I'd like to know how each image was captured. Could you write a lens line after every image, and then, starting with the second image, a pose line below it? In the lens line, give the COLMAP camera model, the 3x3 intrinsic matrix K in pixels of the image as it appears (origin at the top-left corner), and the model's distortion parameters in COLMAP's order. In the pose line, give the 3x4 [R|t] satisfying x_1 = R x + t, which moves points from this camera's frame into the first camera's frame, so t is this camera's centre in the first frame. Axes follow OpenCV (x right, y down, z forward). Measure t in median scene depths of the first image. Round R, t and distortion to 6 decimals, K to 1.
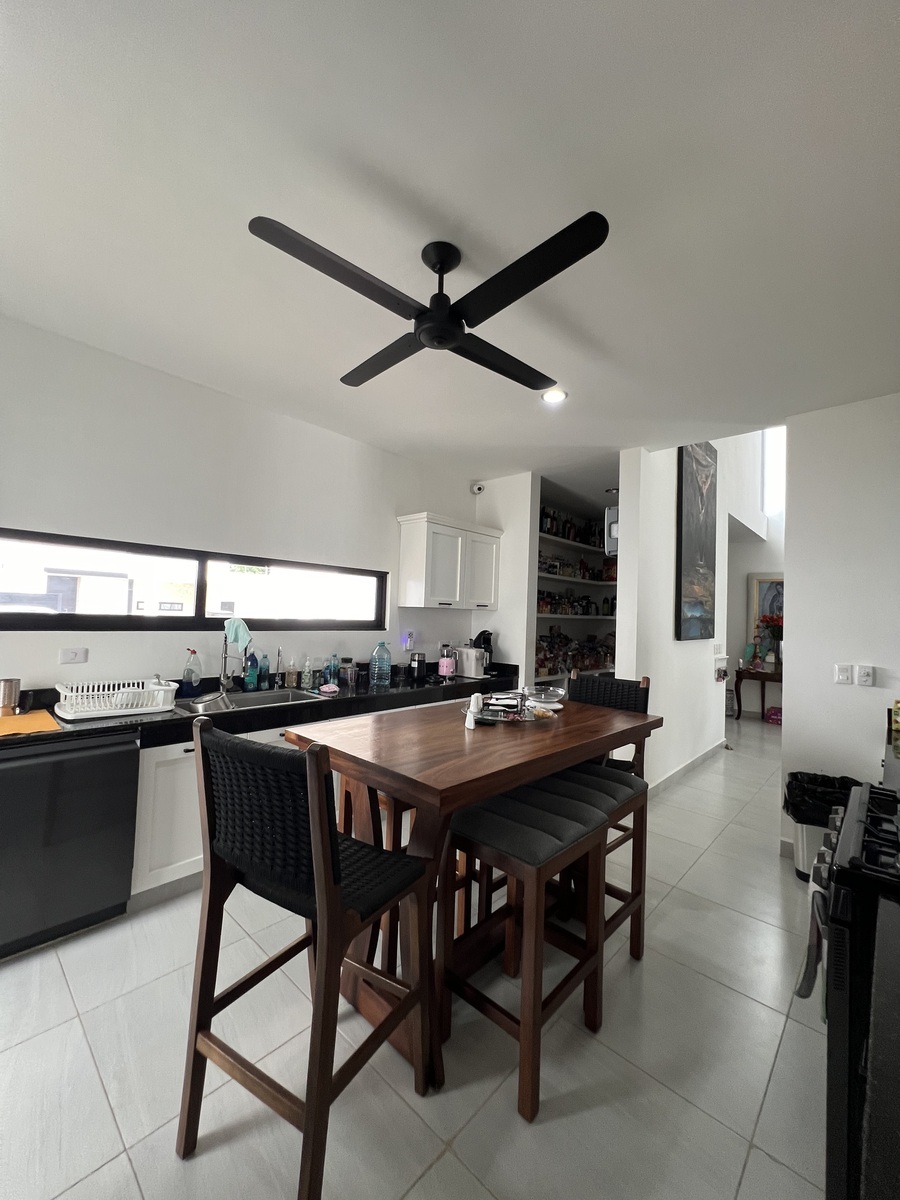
lens RADIAL K [[482.3, 0, 447.1], [0, 482.3, 598.9], [0, 0, 1]] dist [0.003434, 0.000811]
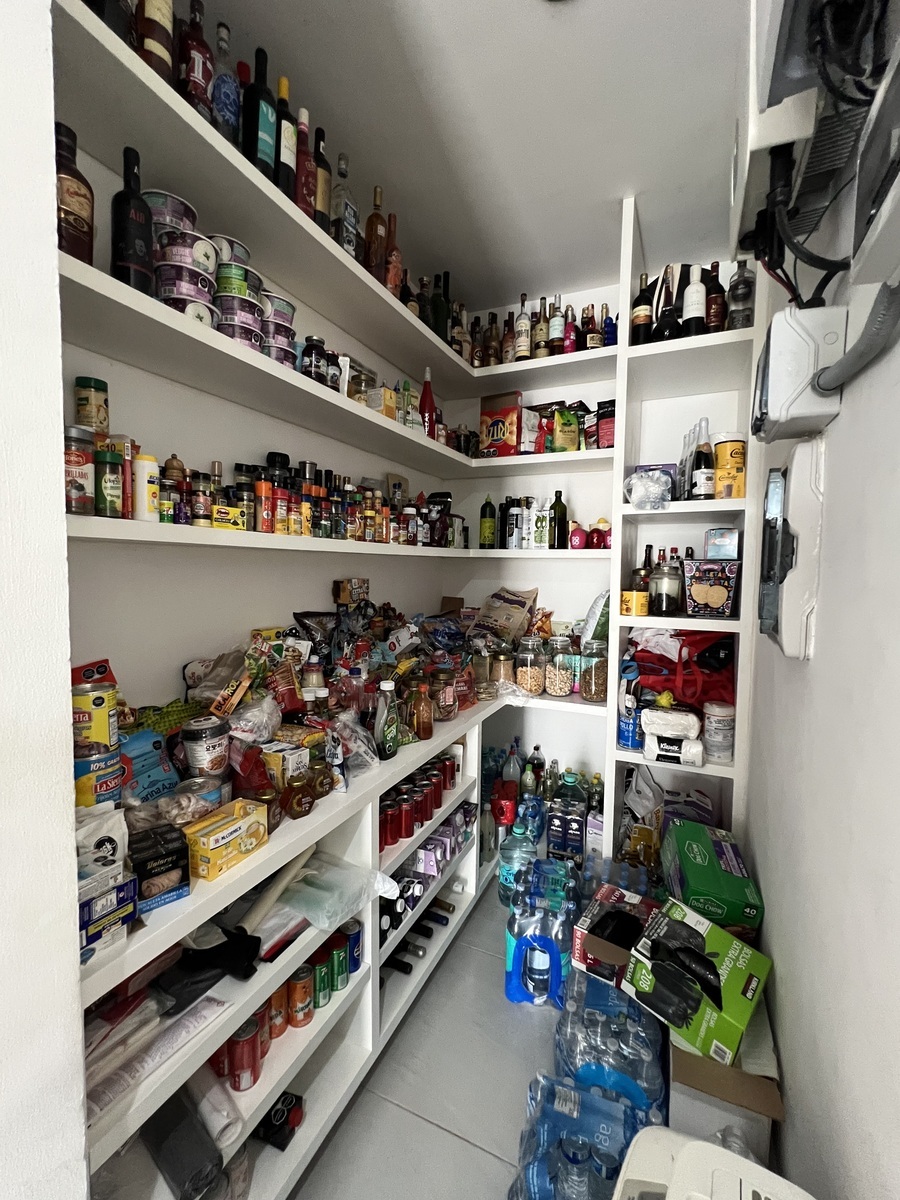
lens RADIAL K [[533.6, 0, 447.7], [0, 533.6, 598.7], [0, 0, 1]] dist [0.000179, 0.000666]
pose [[0.951204, -0.037663, 0.306256, 0.179831], [0.007466, 0.995042, 0.099179, 0.034162], [-0.308473, -0.092053, 0.946769, 0.651631]]
